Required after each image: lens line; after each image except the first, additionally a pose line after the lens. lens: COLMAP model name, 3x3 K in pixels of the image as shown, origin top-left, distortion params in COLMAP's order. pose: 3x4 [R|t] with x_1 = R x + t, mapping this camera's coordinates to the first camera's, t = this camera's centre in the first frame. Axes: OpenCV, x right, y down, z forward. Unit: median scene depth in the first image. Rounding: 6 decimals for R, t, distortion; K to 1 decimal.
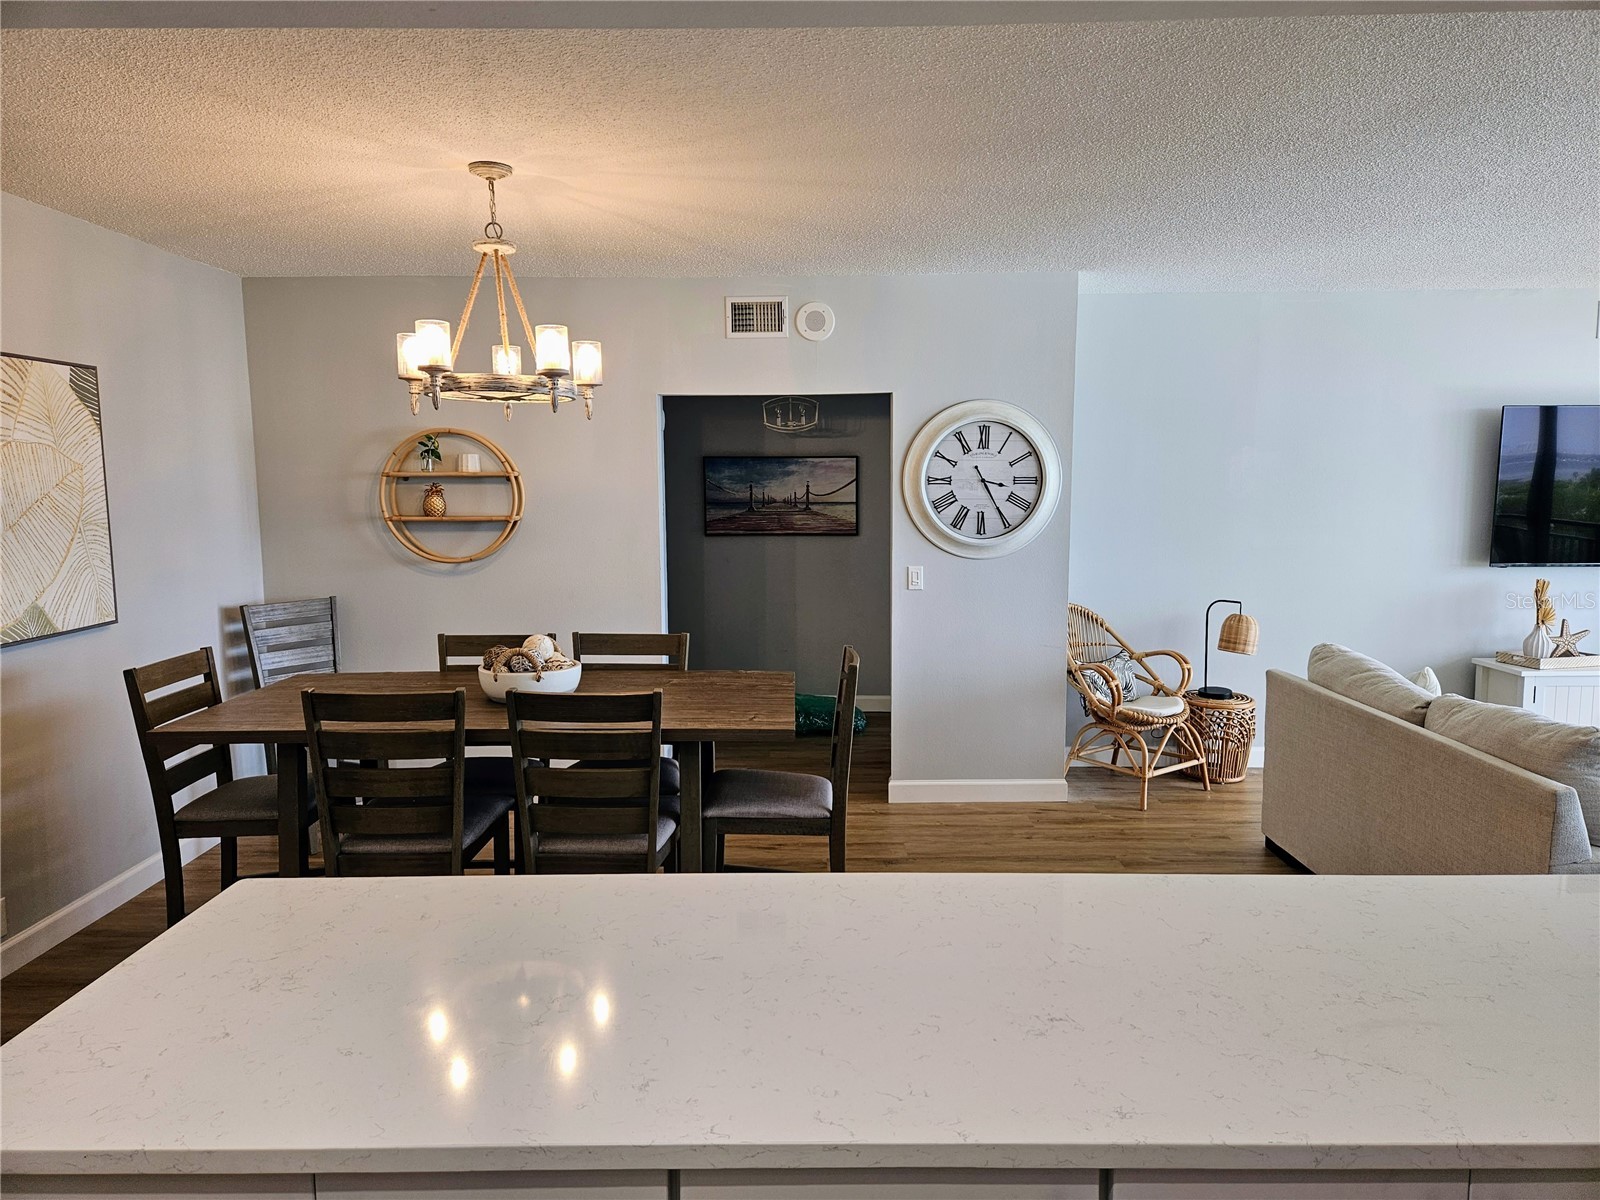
lens RADIAL K [[1065.9, 0, 790.5], [0, 1065.9, 606.6], [0, 0, 1]] dist [0.080981, -0.055623]
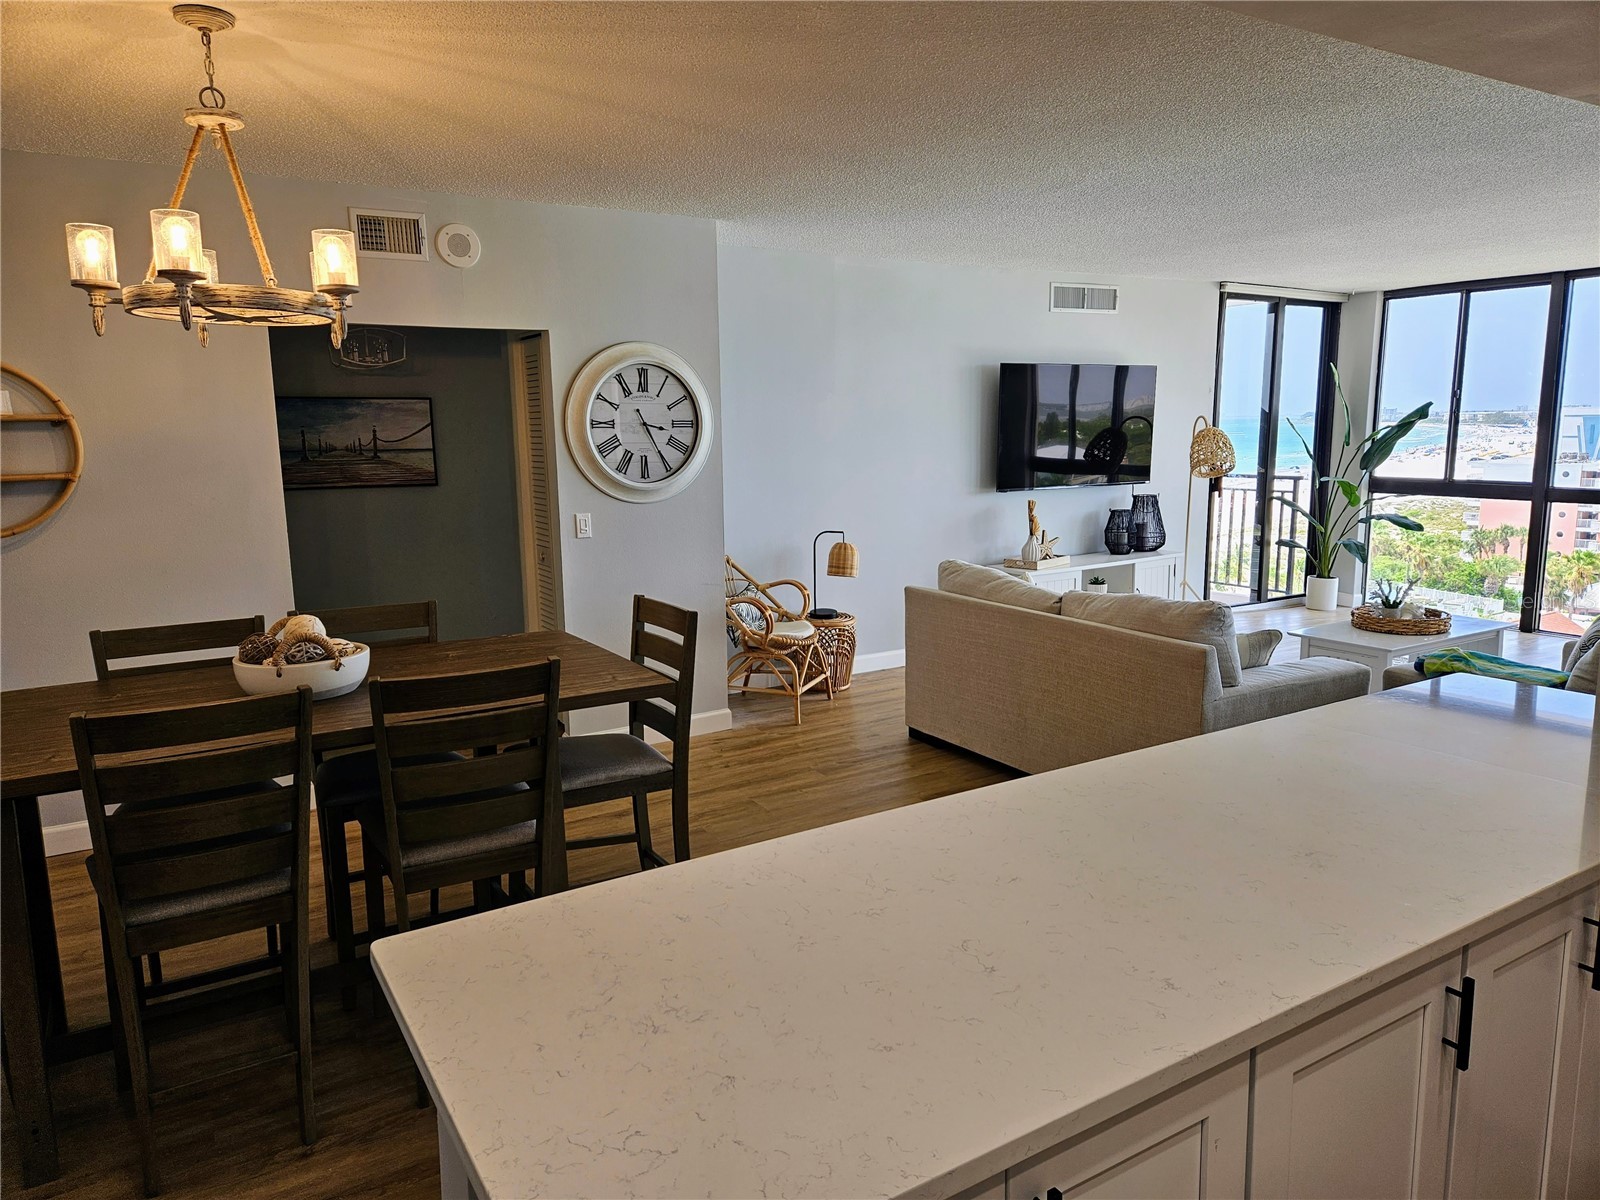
lens RADIAL K [[1065.9, 0, 810.8], [0, 1065.9, 601.6], [0, 0, 1]] dist [0.080981, -0.055623]
pose [[0.848622, -0.094360, 0.520516, -0.224062], [0.071180, 0.995383, 0.064396, -0.006326], [-0.524189, -0.017598, 0.851420, 0.066295]]
